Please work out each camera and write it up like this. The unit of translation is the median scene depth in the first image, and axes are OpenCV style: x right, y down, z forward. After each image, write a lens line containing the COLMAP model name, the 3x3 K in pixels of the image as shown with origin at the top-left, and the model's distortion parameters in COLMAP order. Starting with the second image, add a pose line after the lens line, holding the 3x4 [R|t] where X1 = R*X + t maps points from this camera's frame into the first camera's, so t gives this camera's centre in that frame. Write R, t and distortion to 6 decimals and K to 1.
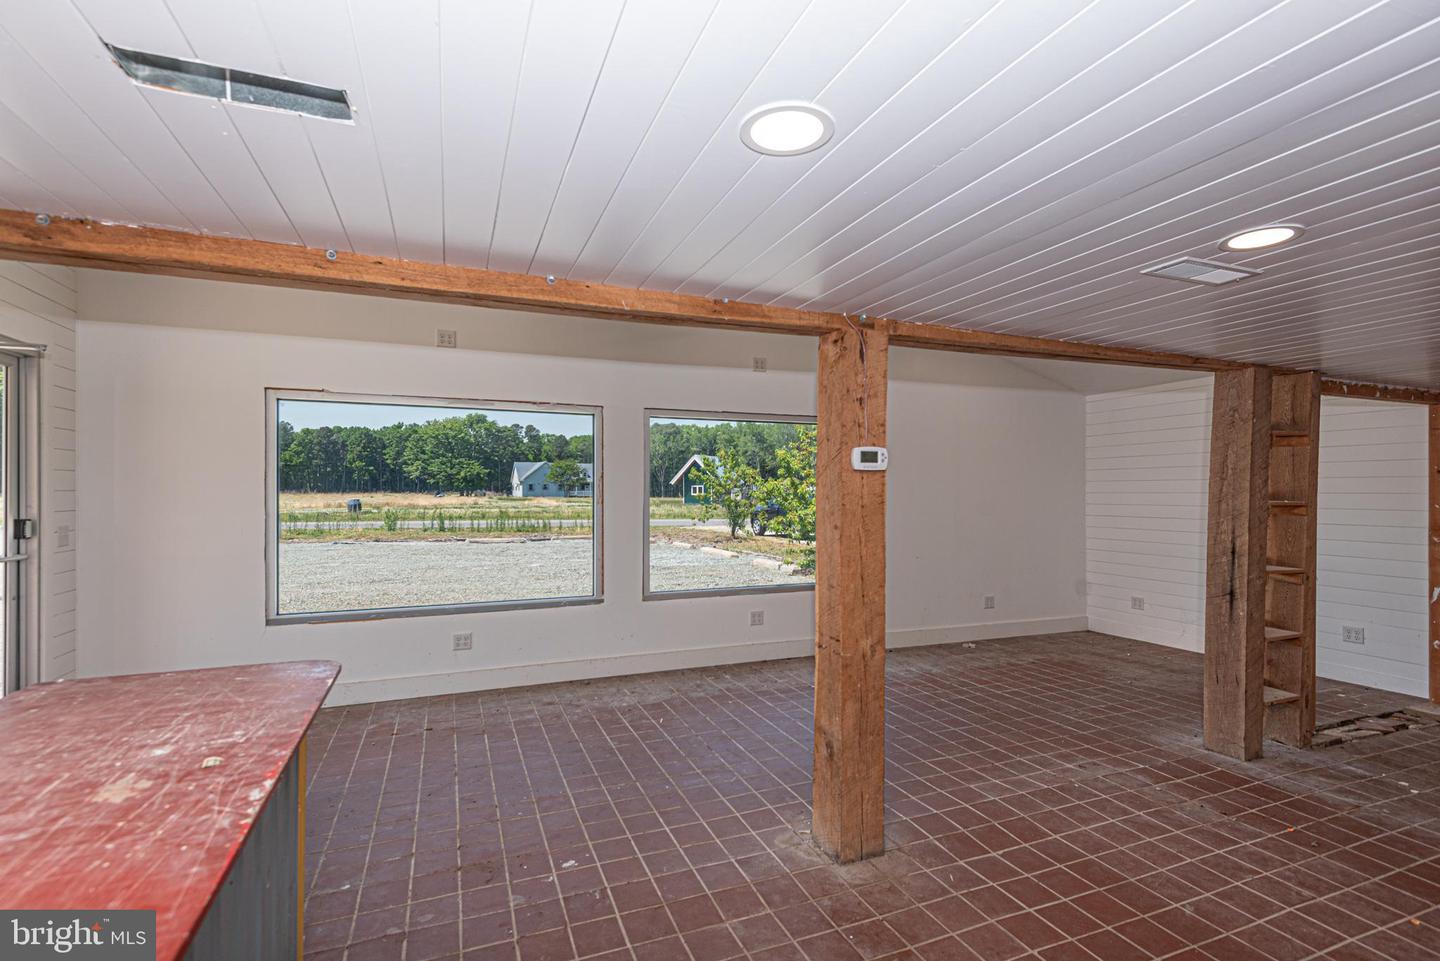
lens RADIAL K [[665.1, 0, 714.5], [0, 665.1, 486.8], [0, 0, 1]] dist [0.015544, -0.007541]
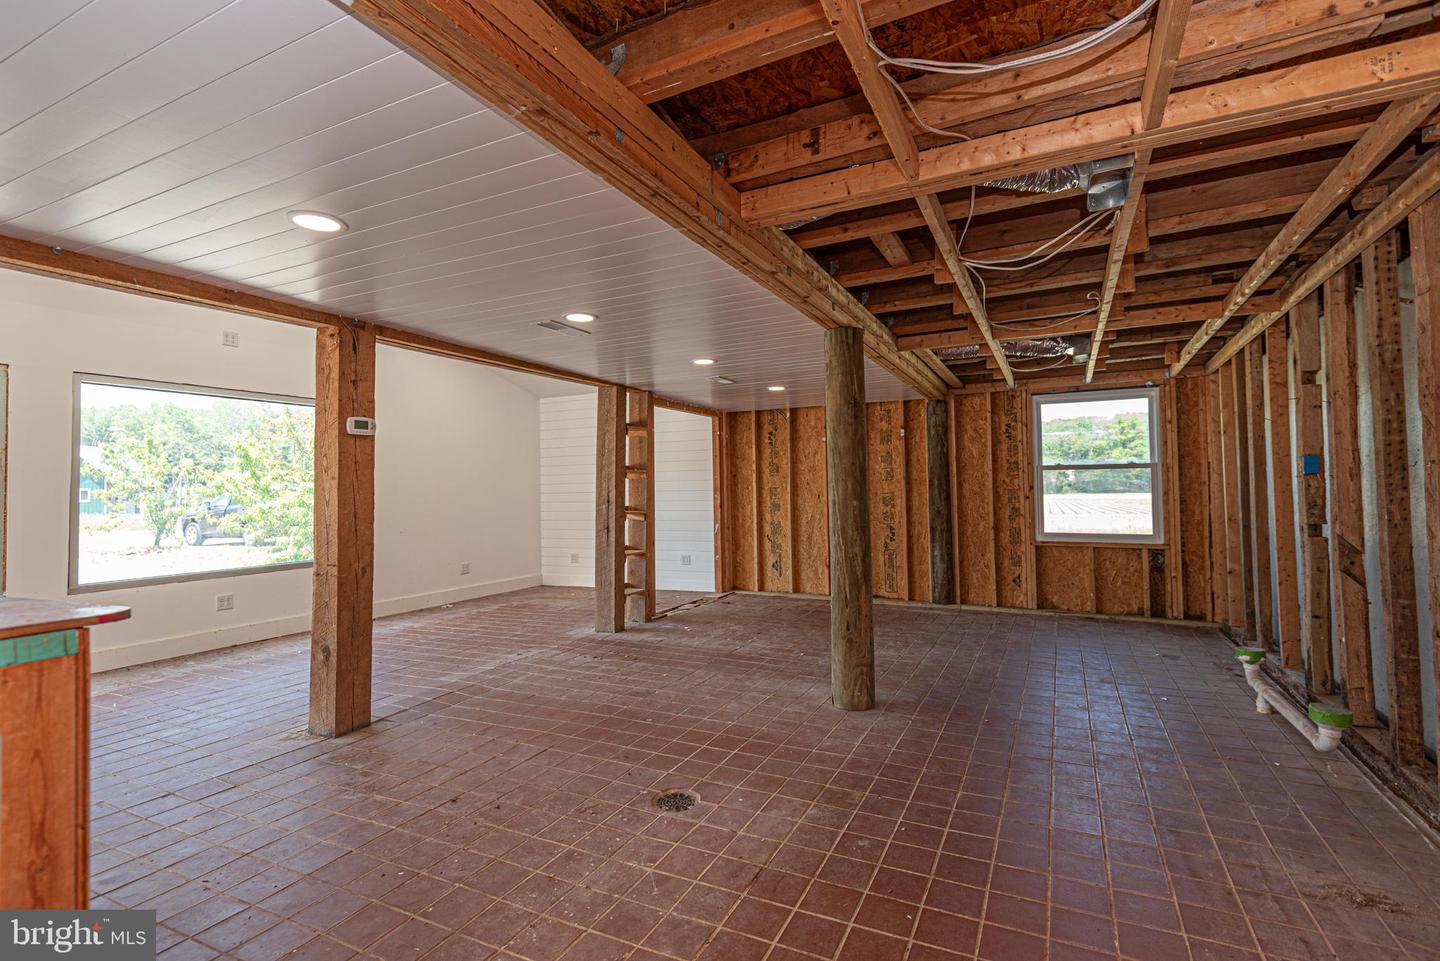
lens RADIAL K [[697.4, 0, 706.7], [0, 697.4, 477.2], [0, 0, 1]] dist [-0.000009, -0.000840]
pose [[0.760041, 0.004540, 0.649859, -0.101990], [0.005523, 0.999894, -0.013444, 0.055865], [-0.649852, 0.013807, 0.759936, -0.349727]]
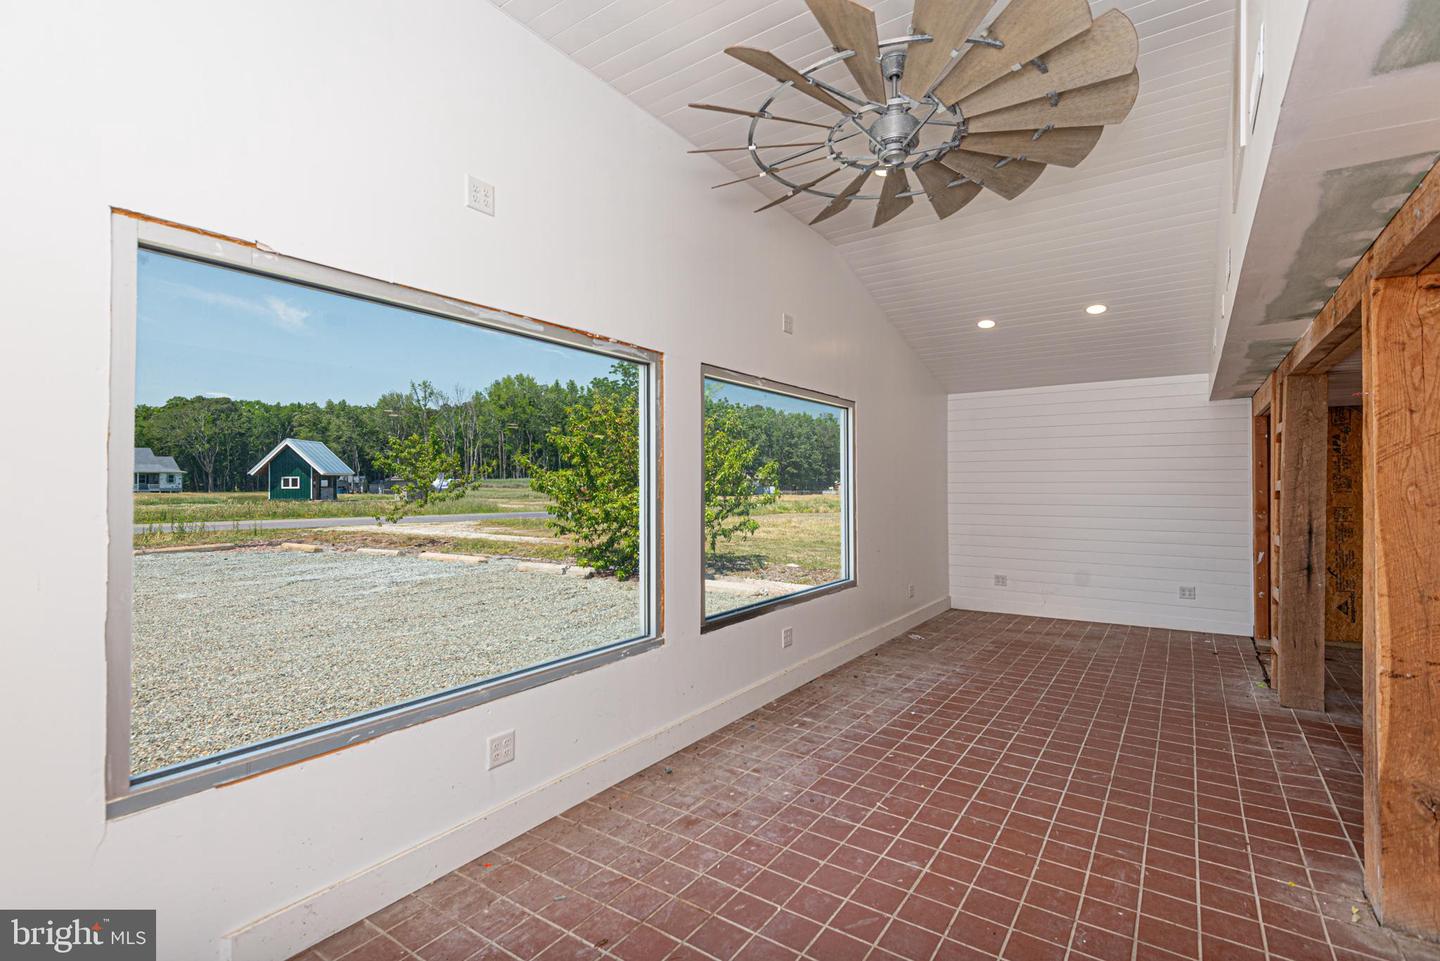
lens RADIAL K [[665.1, 0, 719.5], [0, 665.1, 476.1], [0, 0, 1]] dist [0.015544, -0.007541]
pose [[0.838018, 0.005704, 0.545613, -0.622806], [-0.002977, 0.999978, -0.005881, 0.008952], [-0.545635, 0.003304, 0.838016, 0.514499]]
